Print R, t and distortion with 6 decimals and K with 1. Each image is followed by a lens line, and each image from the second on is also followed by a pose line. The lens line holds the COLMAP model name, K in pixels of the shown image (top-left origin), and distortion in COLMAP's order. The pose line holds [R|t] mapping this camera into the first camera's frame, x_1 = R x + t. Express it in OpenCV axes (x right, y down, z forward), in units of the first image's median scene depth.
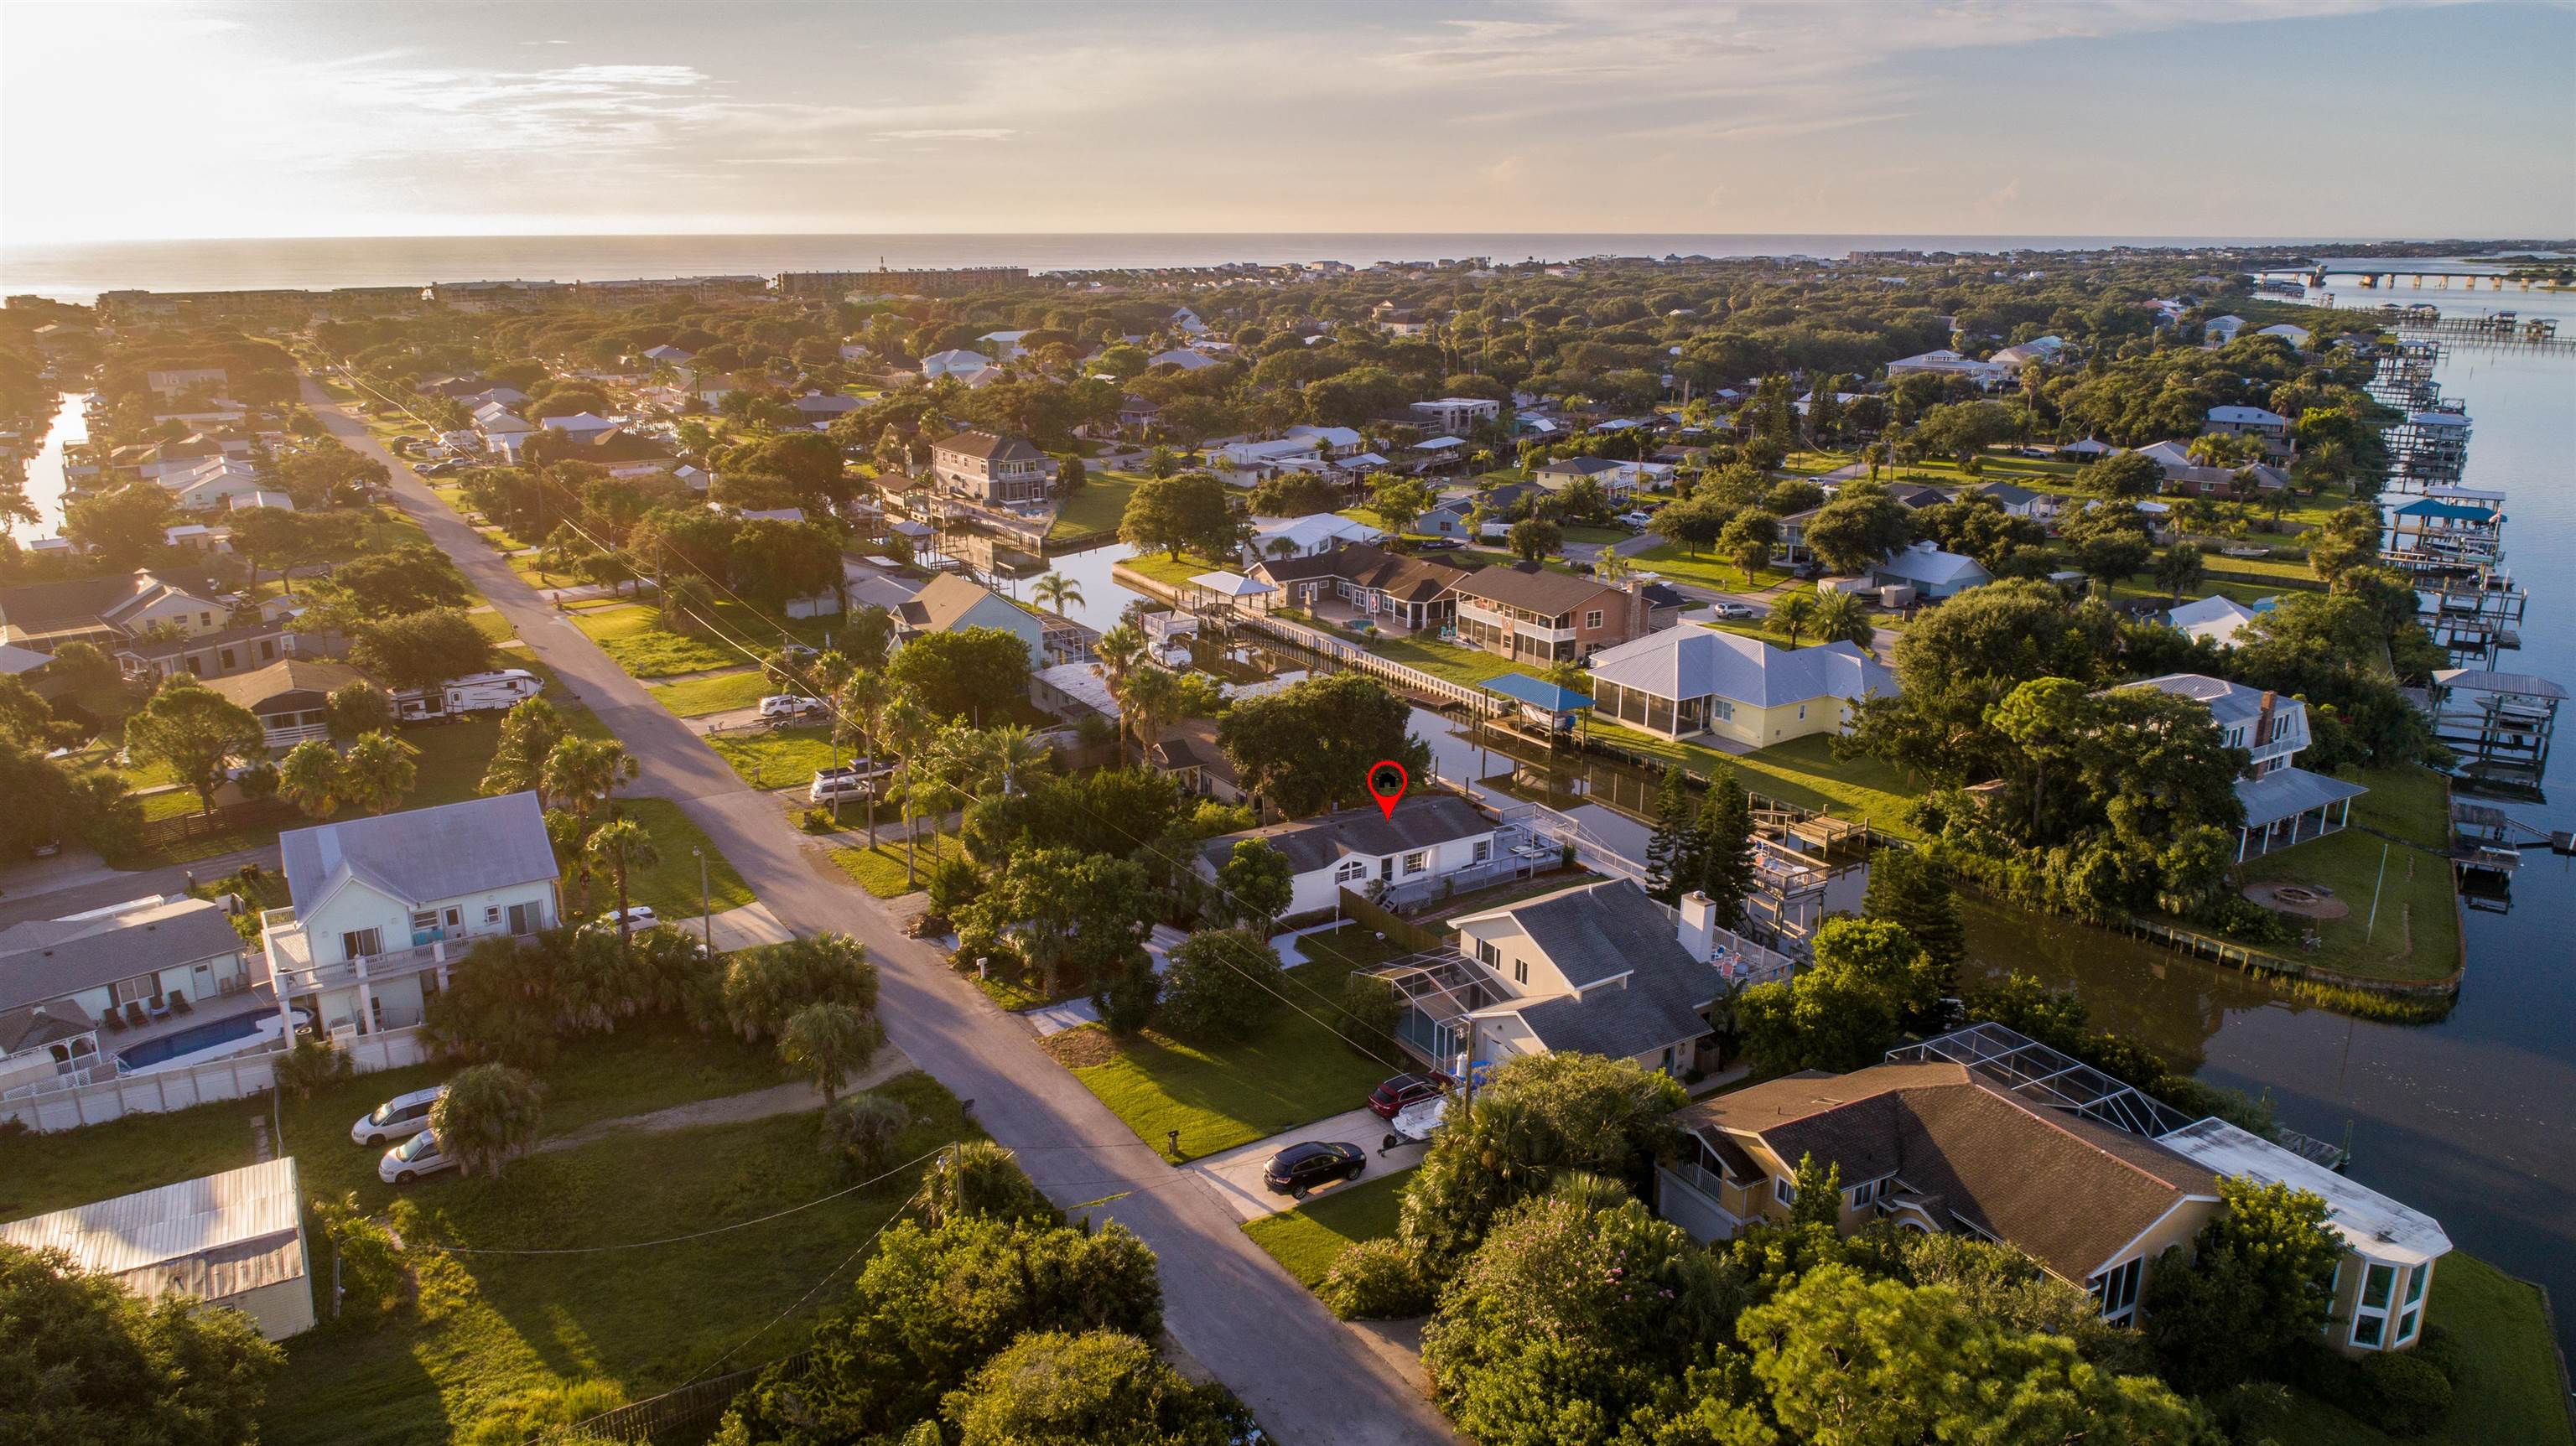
lens RADIAL K [[1708.8, 0, 1288.0], [0, 1708.8, 723.0], [0, 0, 1]] dist [-0.036803, 0.030199]
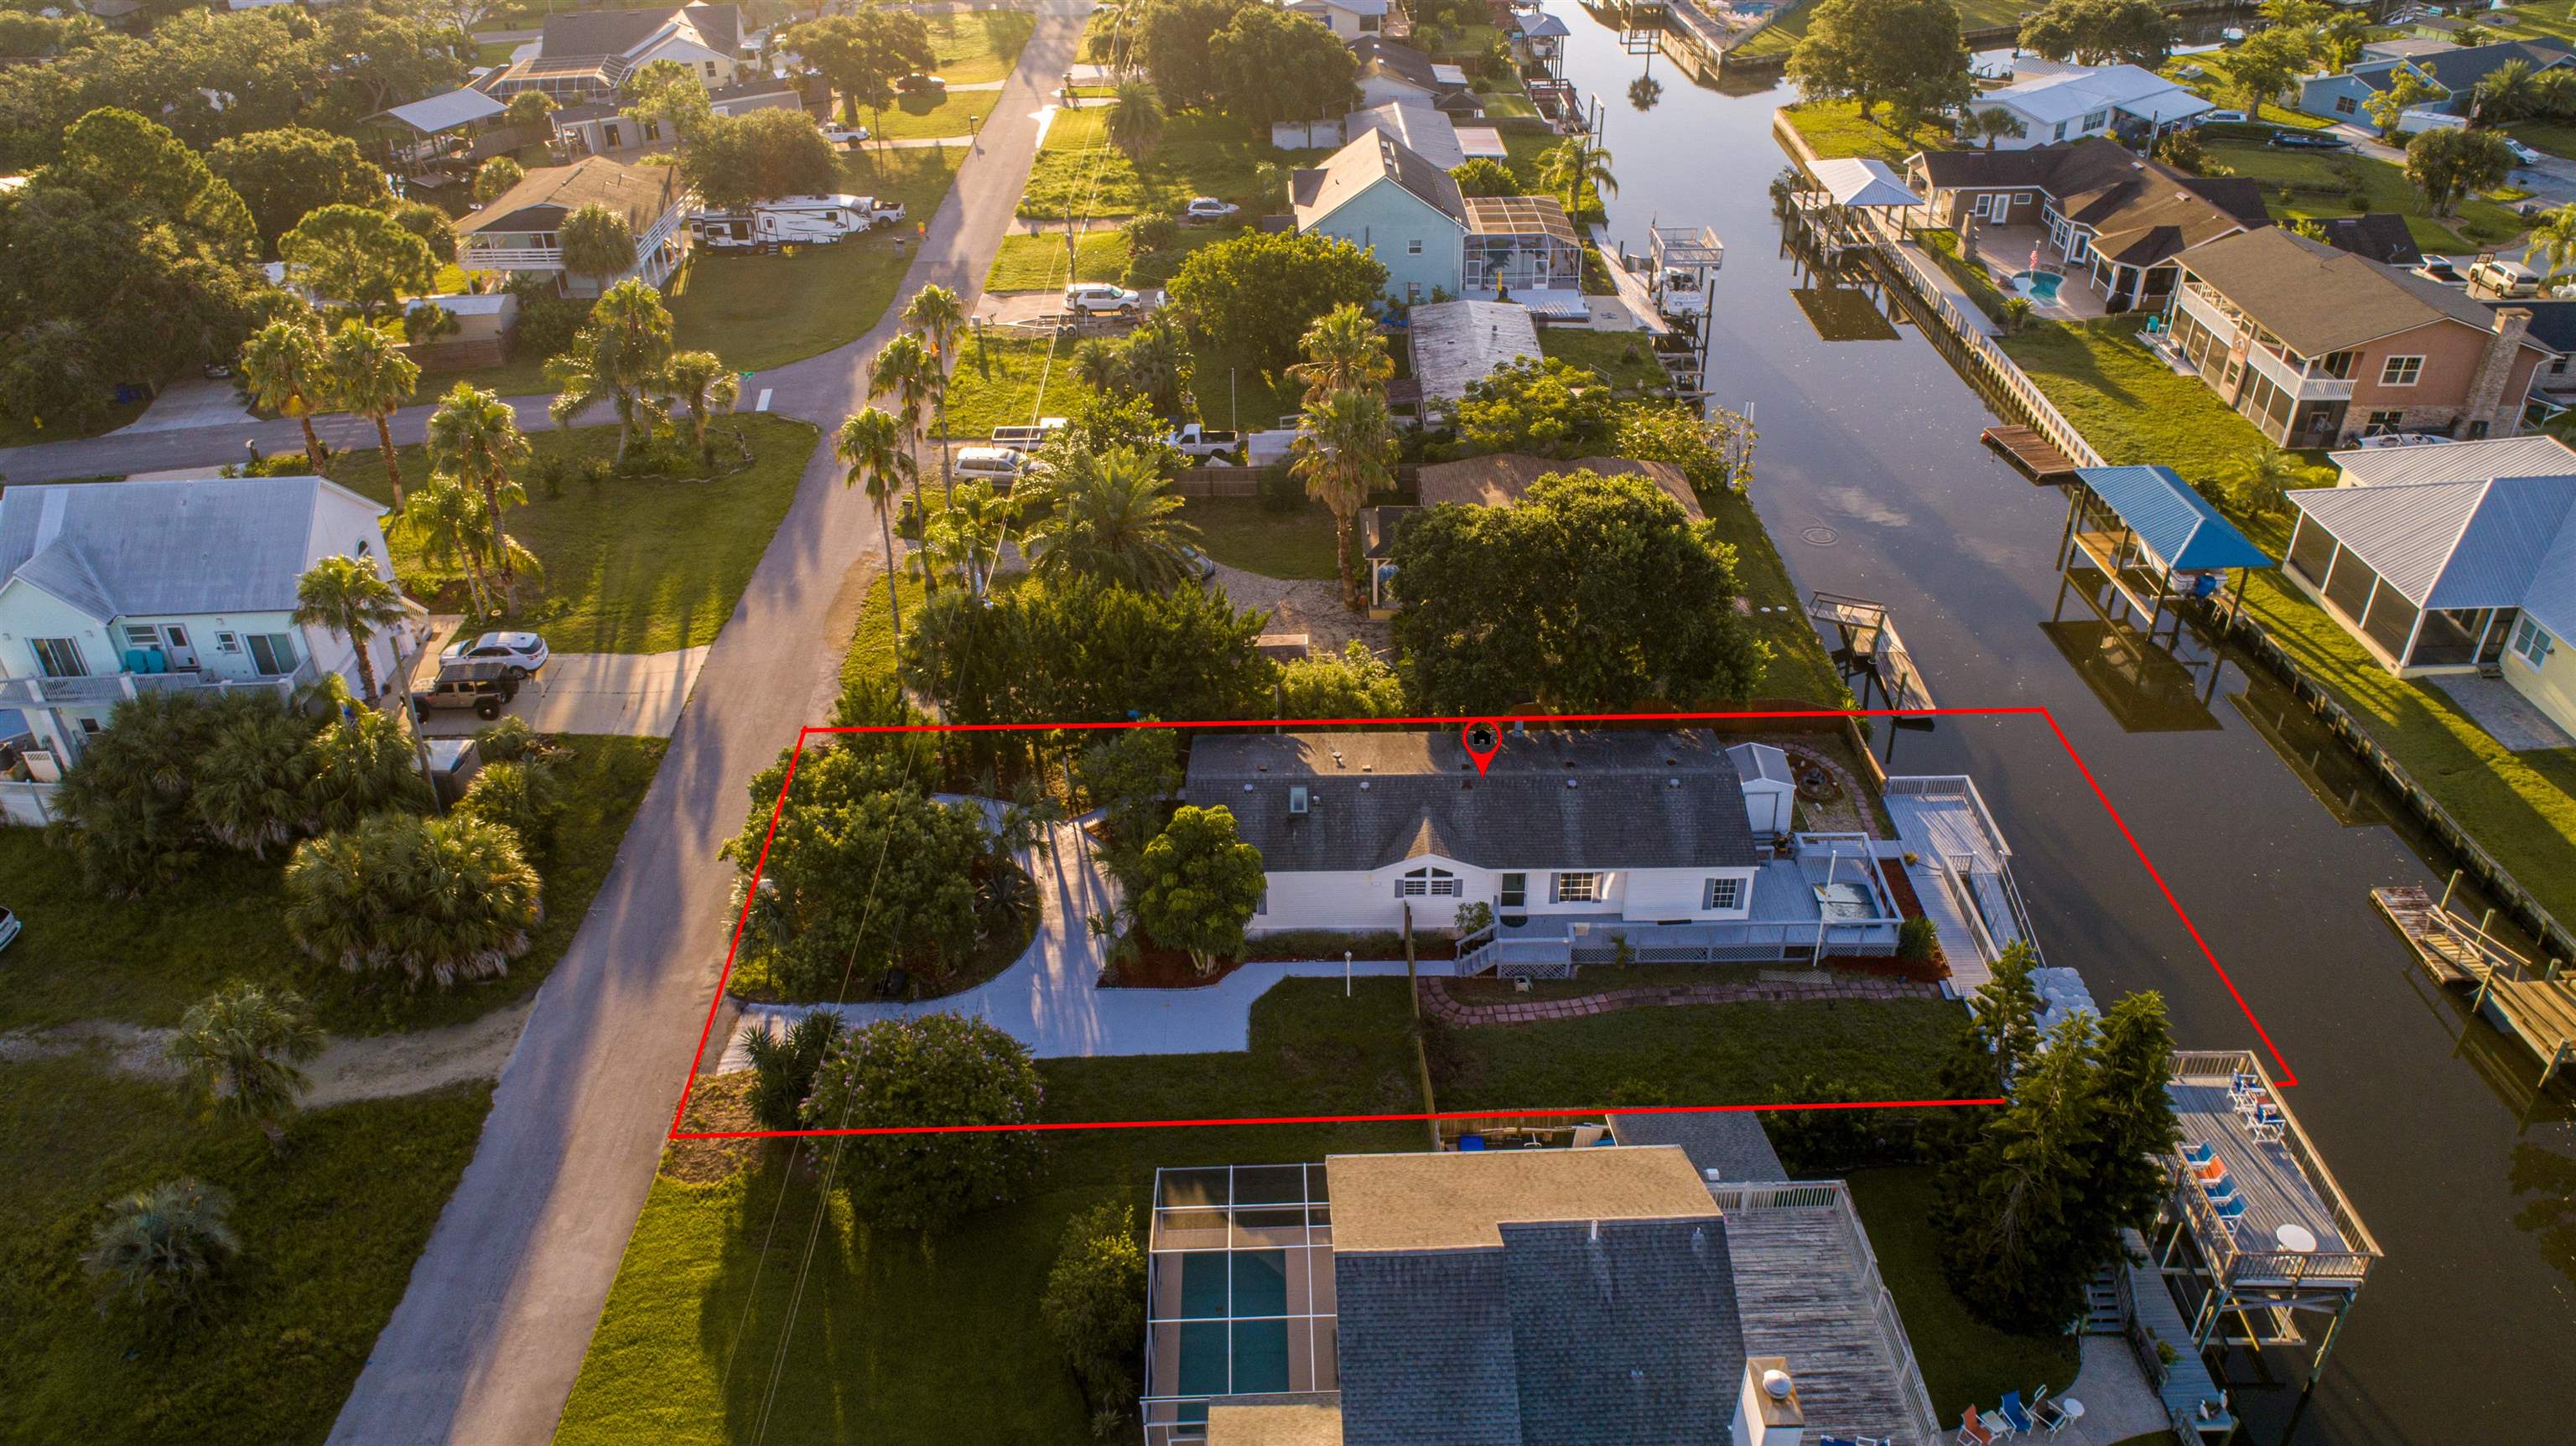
lens RADIAL K [[1708.8, 0, 1288.0], [0, 1708.8, 723.0], [0, 0, 1]] dist [-0.036803, 0.030199]
pose [[0.850413, 0.282565, -0.443796, 0.164653], [-0.131504, 0.930920, 0.340727, -0.103818], [0.509416, -0.231398, 0.828825, 0.378937]]
